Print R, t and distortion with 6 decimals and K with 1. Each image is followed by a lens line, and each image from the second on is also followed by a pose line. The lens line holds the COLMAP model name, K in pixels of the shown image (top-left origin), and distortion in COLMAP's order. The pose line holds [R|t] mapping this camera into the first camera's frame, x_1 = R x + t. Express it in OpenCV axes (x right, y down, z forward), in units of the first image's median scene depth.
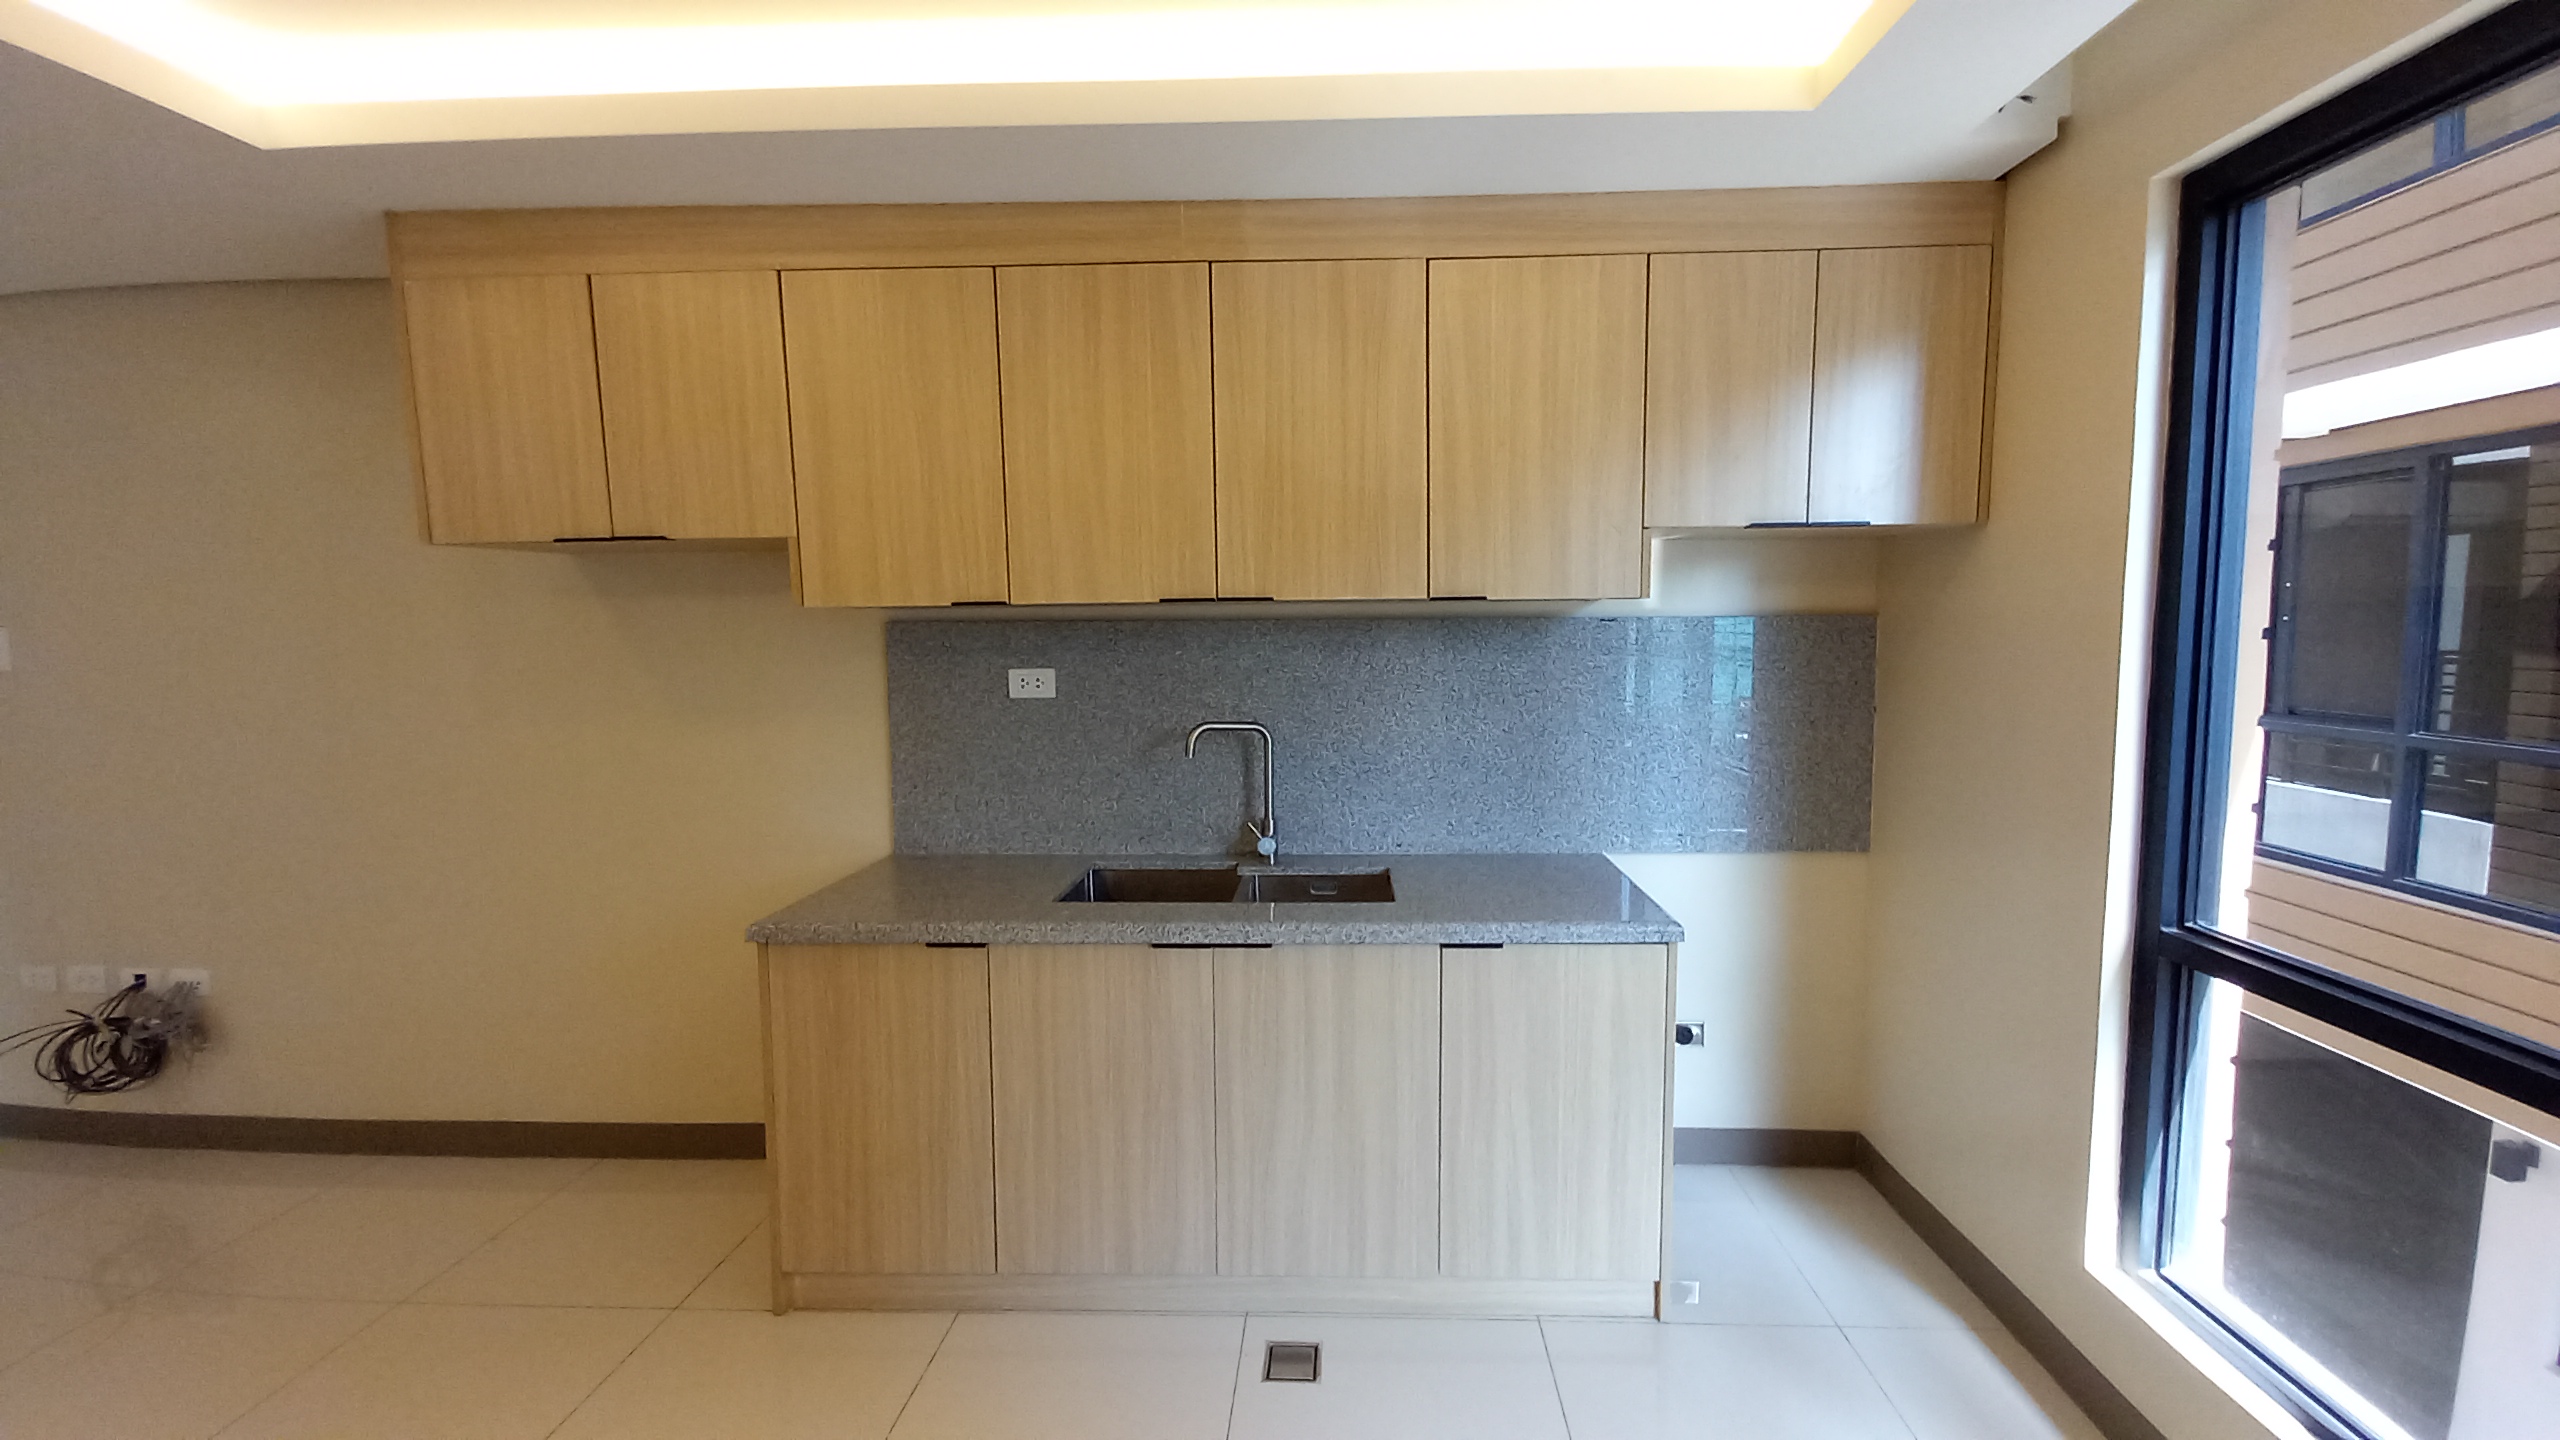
lens RADIAL K [[1027.5, 0, 1279.3], [0, 1027.5, 726.4], [0, 0, 1]] dist [0.021774, -0.005308]
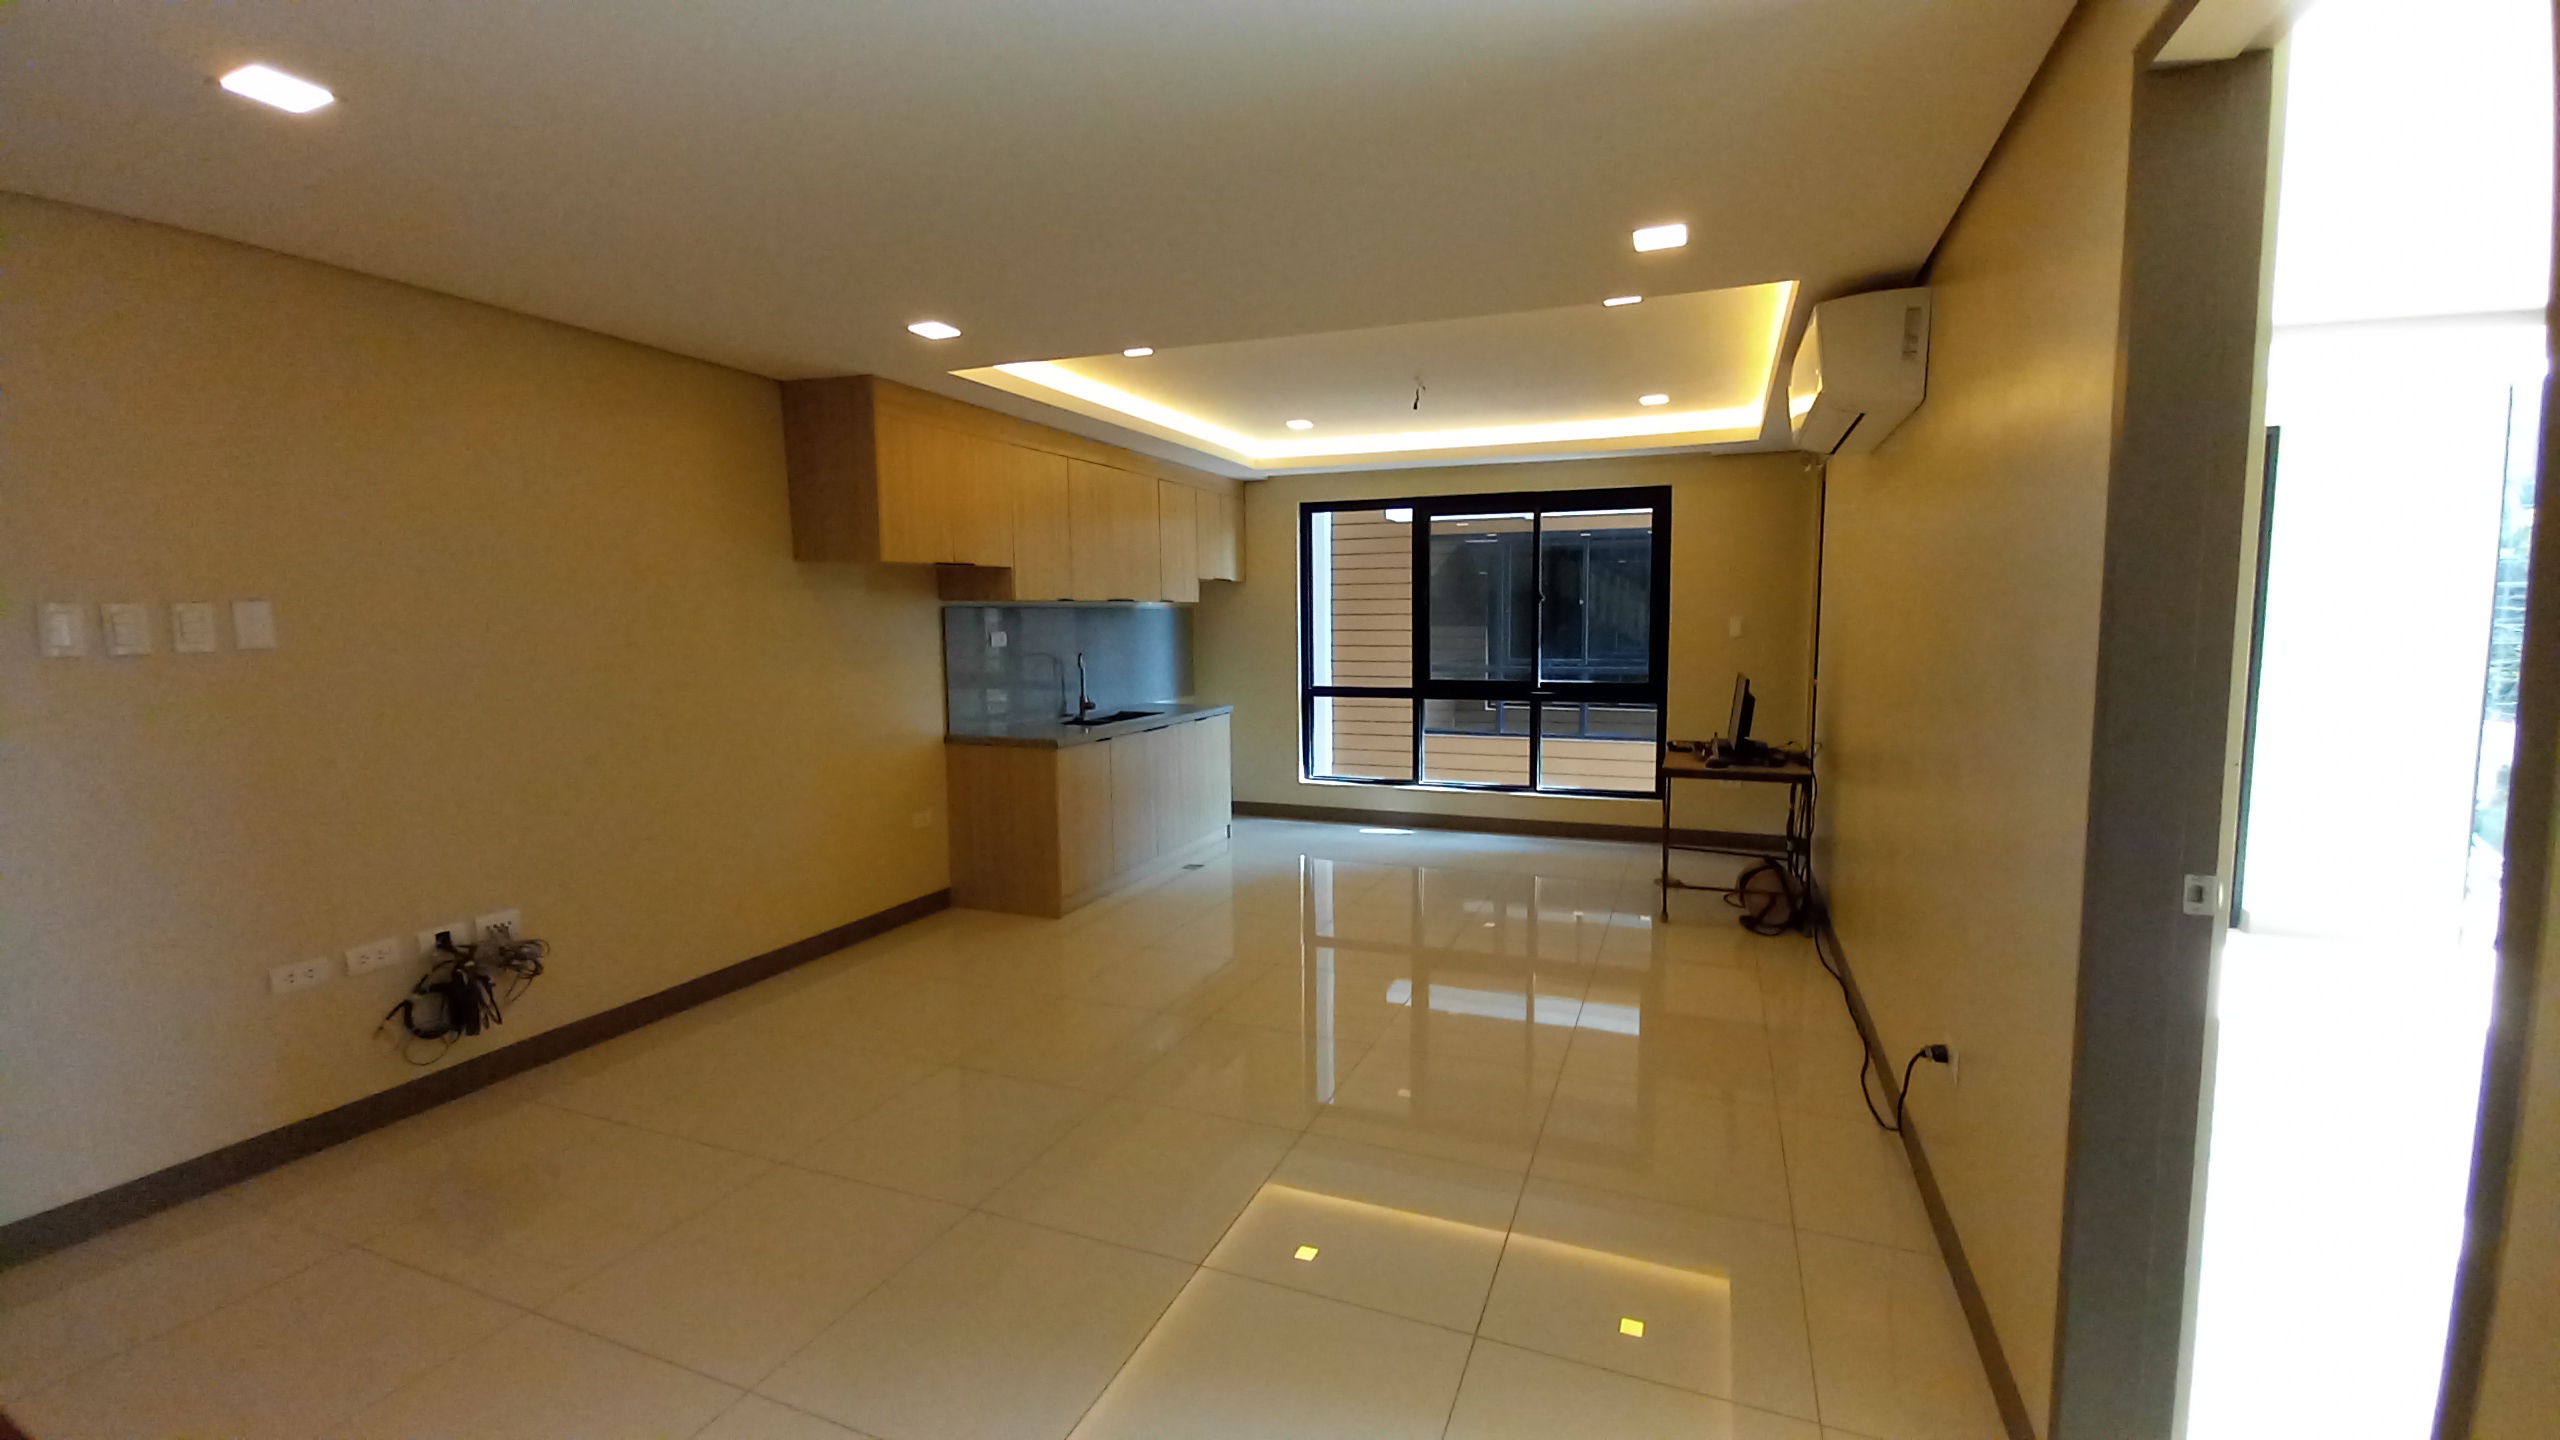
lens RADIAL K [[1027.5, 0, 1282.4], [0, 1027.5, 718.3], [0, 0, 1]] dist [0.021774, -0.005308]
pose [[0.313110, -0.080923, 0.946263, -1.983411], [0.095499, 0.993996, 0.053405, 0.059348], [-0.944903, 0.073646, 0.318958, -0.124841]]
